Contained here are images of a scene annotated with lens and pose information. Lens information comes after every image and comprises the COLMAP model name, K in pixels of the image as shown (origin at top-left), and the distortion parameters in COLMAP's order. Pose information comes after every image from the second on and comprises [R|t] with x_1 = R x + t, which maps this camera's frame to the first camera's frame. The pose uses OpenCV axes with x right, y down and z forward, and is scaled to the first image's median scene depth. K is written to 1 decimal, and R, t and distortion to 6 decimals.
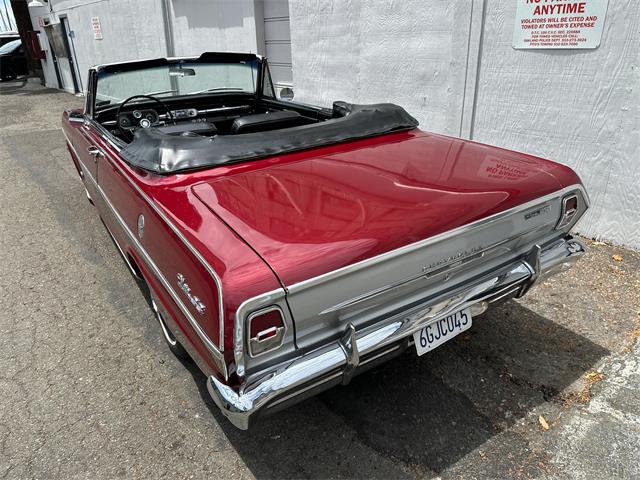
lens RADIAL K [[456.3, 0, 322.5], [0, 456.3, 239.9], [0, 0, 1]] dist [0.001492, -0.009085]
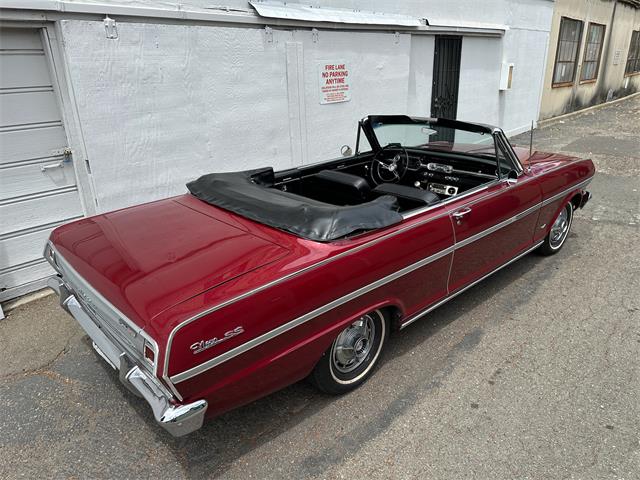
lens RADIAL K [[456.3, 0, 322.5], [0, 456.3, 239.9], [0, 0, 1]] dist [0.001492, -0.009085]
pose [[-0.134634, -0.332683, 0.933379, -1.442285], [0.429069, 0.829494, 0.357546, -0.676757], [-0.893182, 0.448622, 0.031066, 1.318855]]
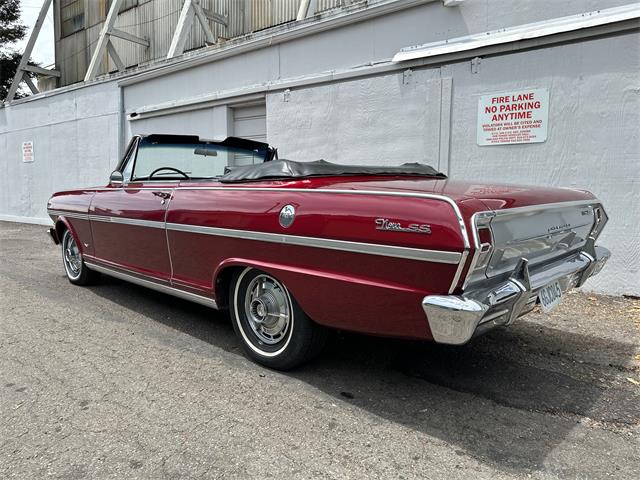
lens RADIAL K [[450.5, 0, 318.1], [0, 450.5, 240.5], [0, 0, 1]] dist [0.066747, -0.095792]
pose [[0.974723, 0.009699, 0.223205, -0.346235], [0.060034, 0.950943, -0.303486, 0.222908], [-0.215199, 0.309215, 0.926324, -0.010352]]
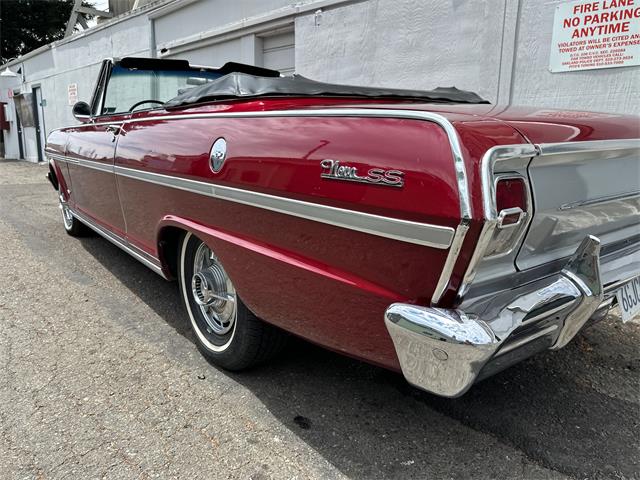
lens RADIAL K [[458.7, 0, 317.8], [0, 458.7, 237.5], [0, 0, 1]] dist [-0.002765, -0.002833]
pose [[0.995621, 0.022561, 0.090715, -0.183668], [-0.003119, 0.977915, -0.208981, 0.153910], [-0.093426, 0.207783, 0.973703, 0.181083]]
